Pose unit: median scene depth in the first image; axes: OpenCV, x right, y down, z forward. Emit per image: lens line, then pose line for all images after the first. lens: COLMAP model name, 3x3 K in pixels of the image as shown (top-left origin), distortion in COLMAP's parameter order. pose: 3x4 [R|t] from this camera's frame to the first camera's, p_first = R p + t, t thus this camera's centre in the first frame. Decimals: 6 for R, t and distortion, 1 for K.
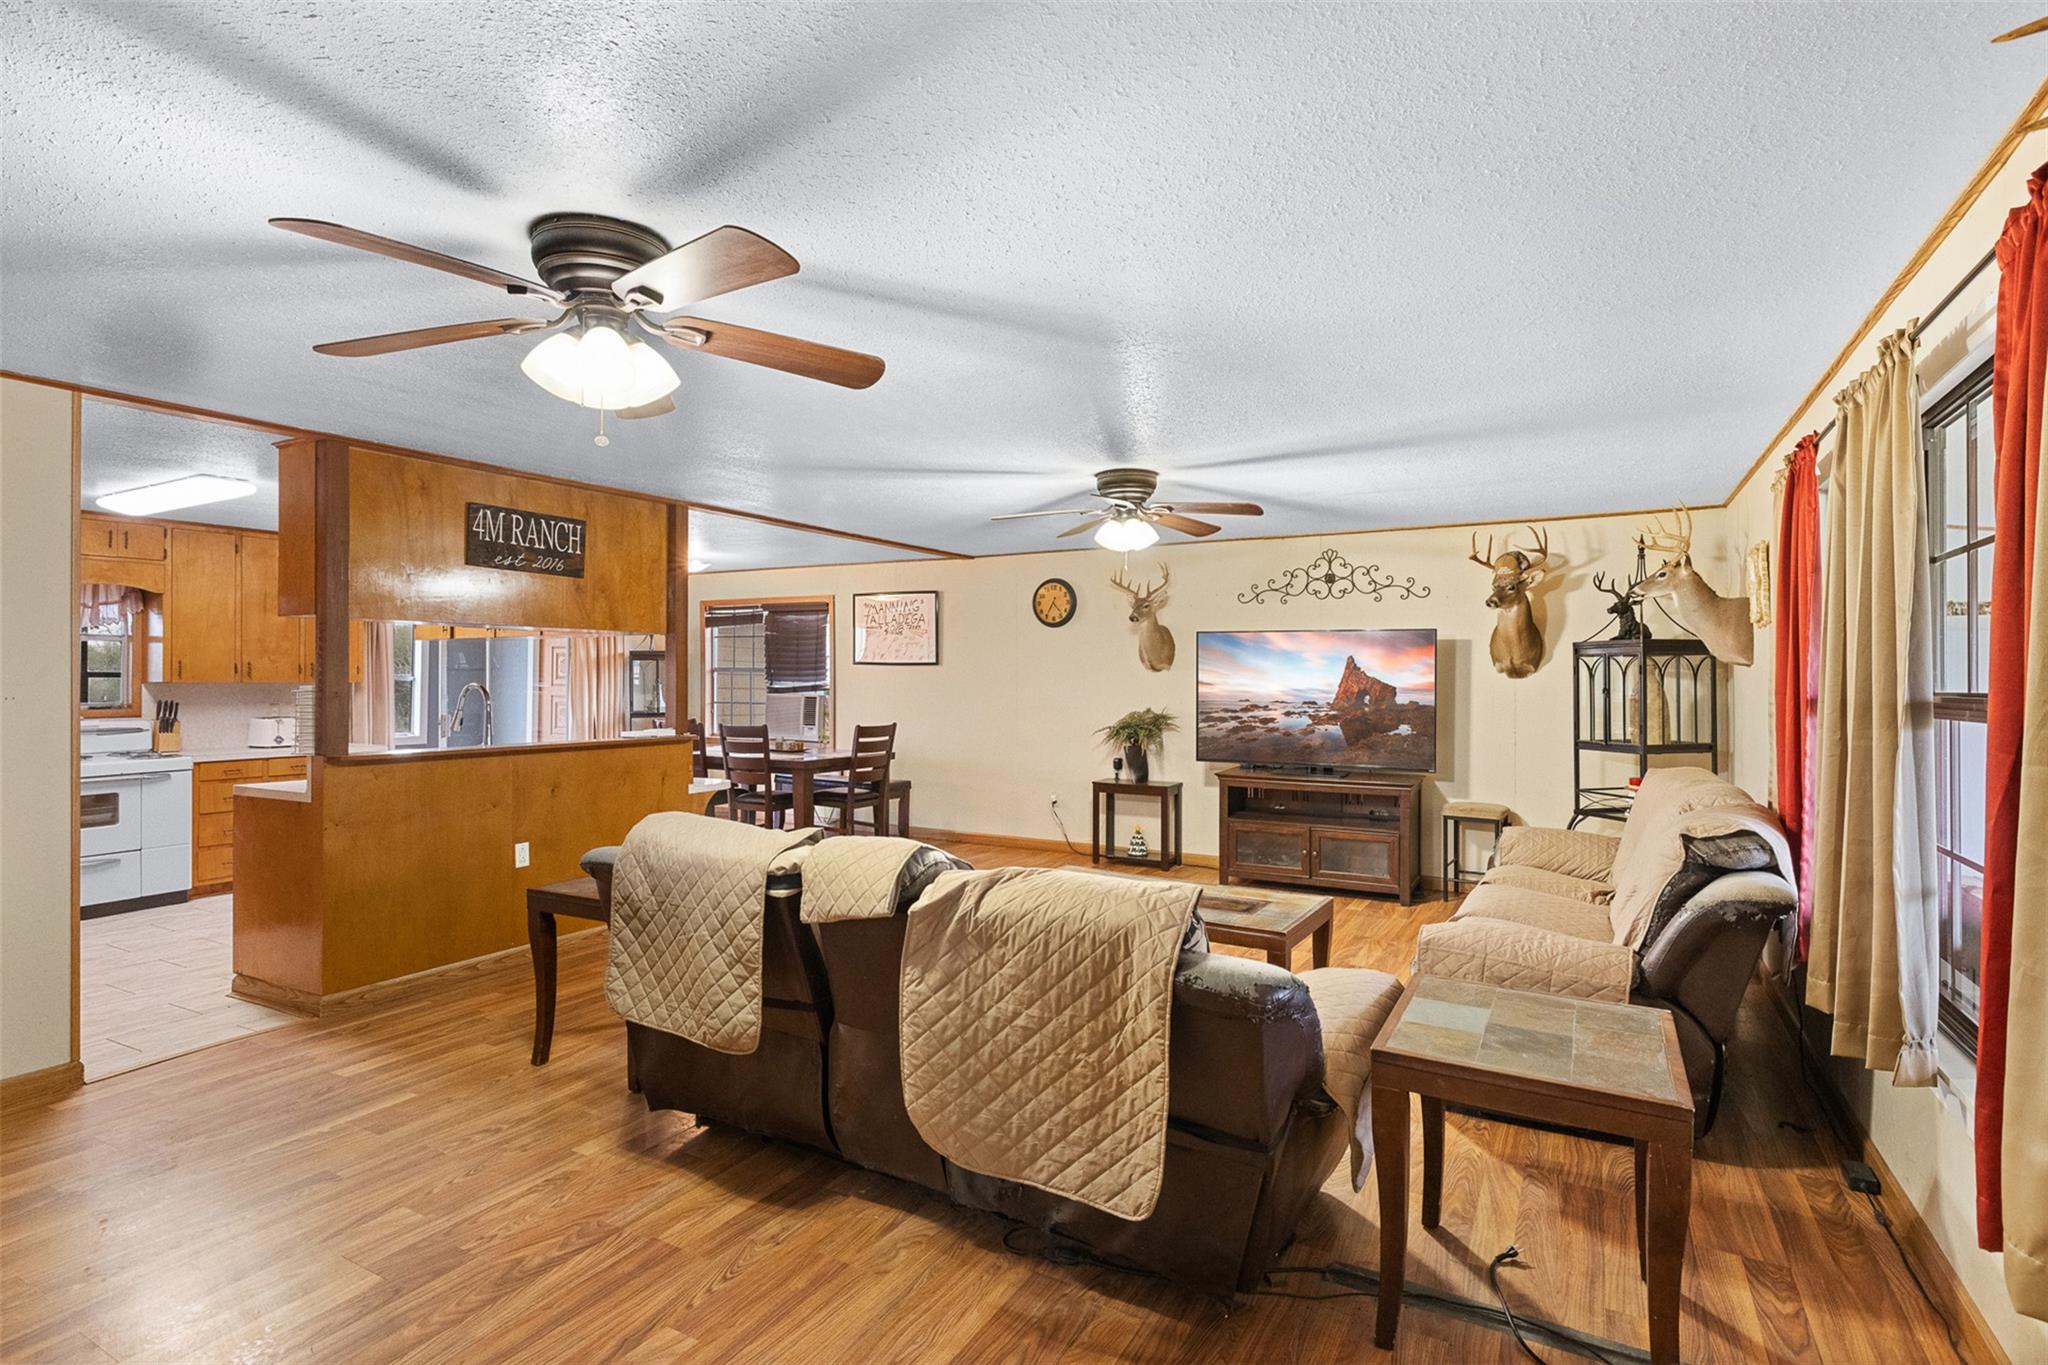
lens RADIAL K [[1027.6, 0, 1024.0], [0, 1027.6, 682.5], [0, 0, 1]] dist [0.001535, 0.000282]
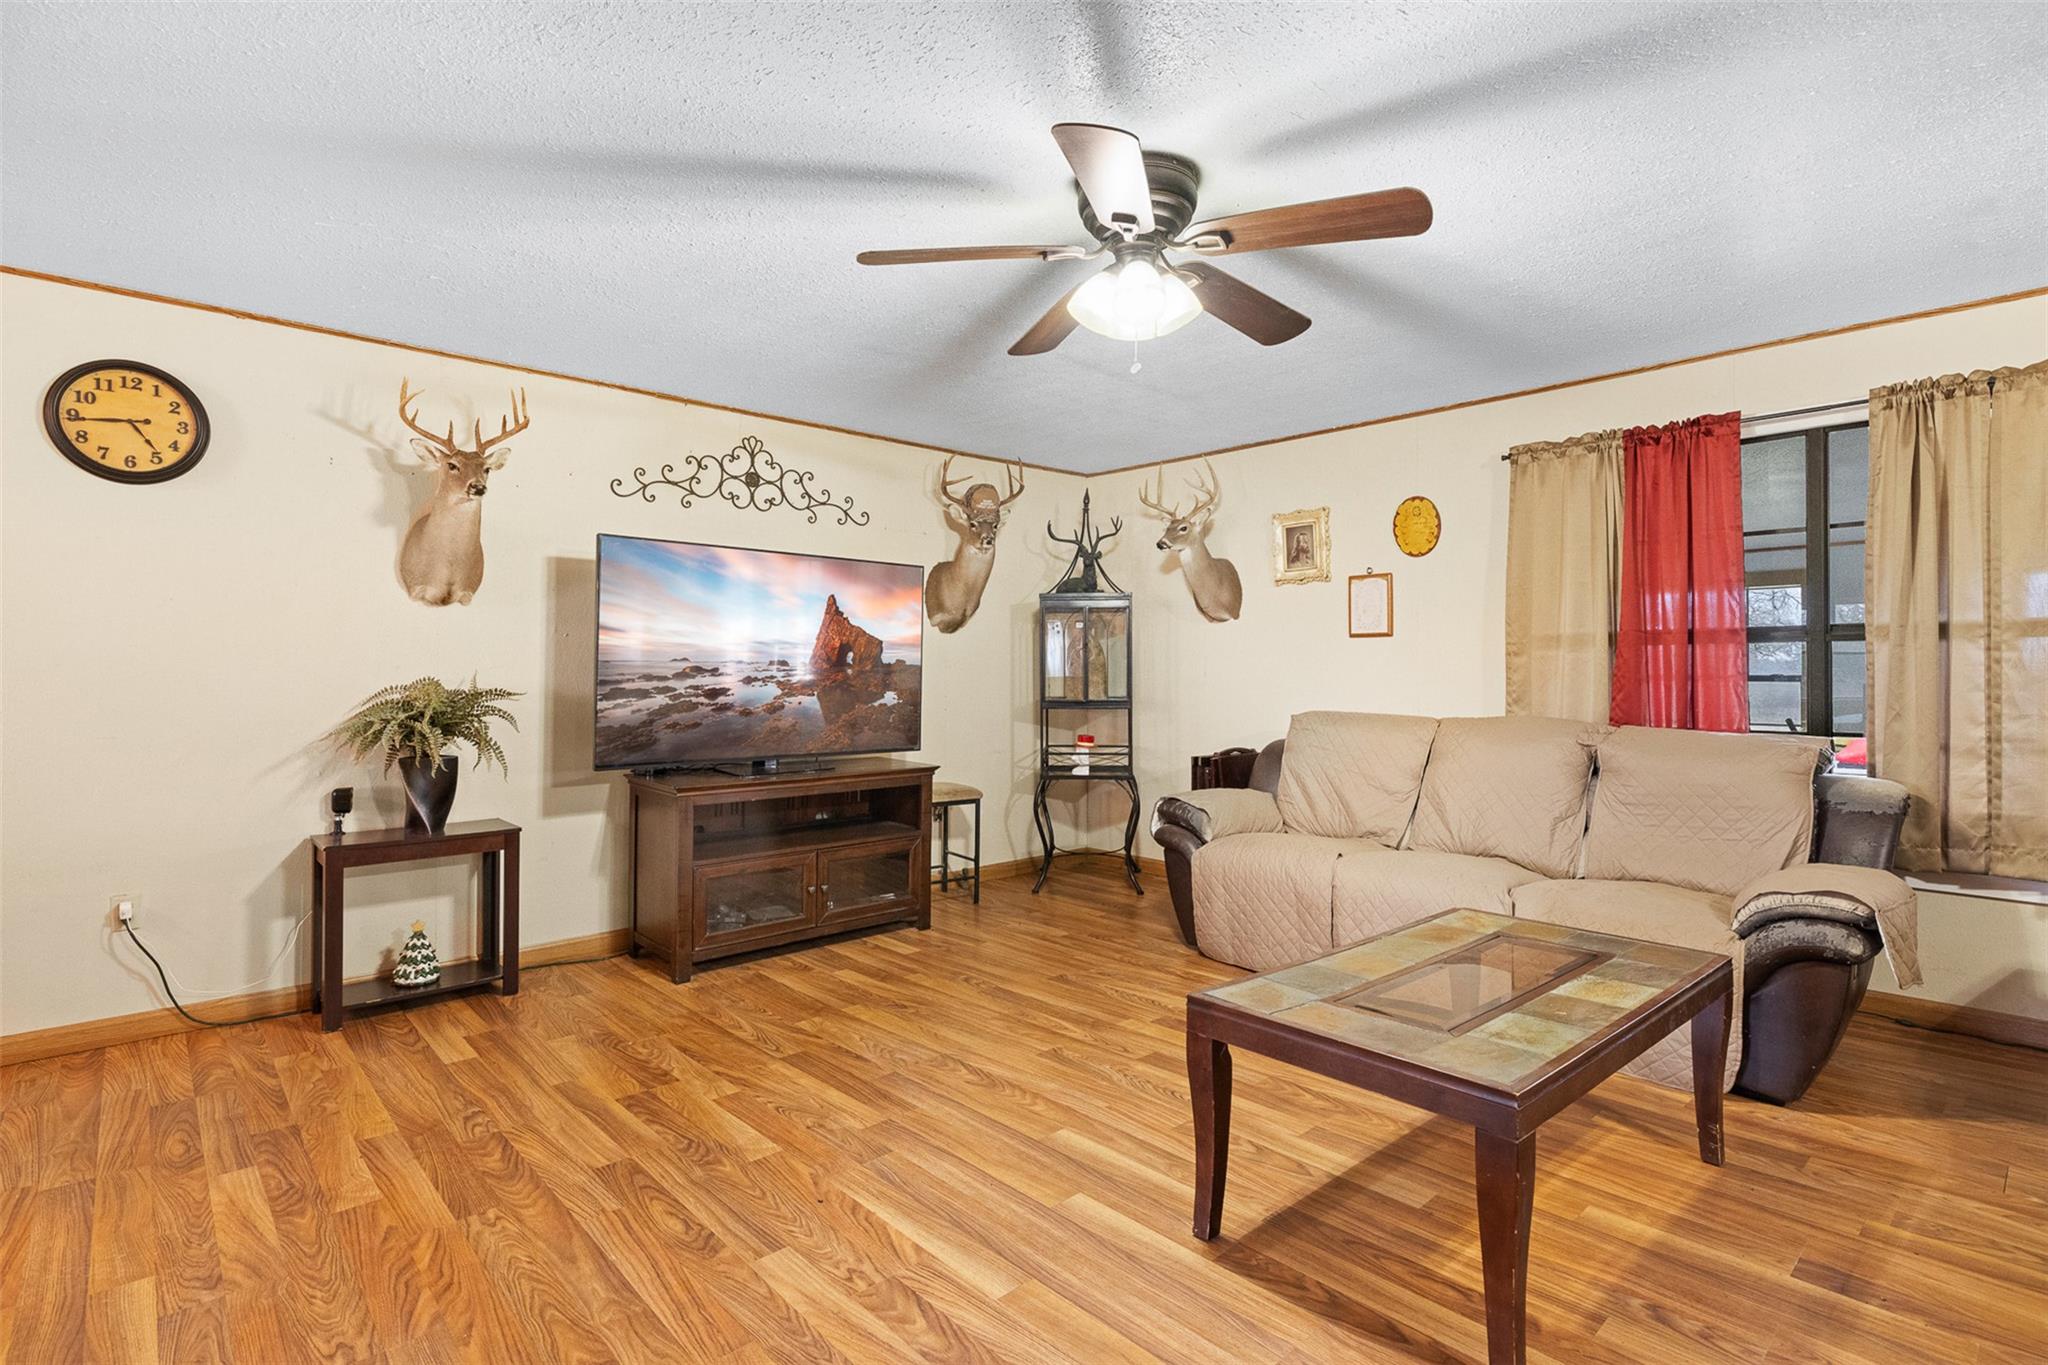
lens RADIAL K [[1022.1, 0, 1026.7], [0, 1022.1, 659.9], [0, 0, 1]] dist [0.000501, -0.000013]
pose [[0.307569, 0.010801, 0.951465, -0.281402], [0.007017, 0.999883, -0.013619, 0.026816], [-0.951500, 0.010865, 0.307457, 0.627314]]
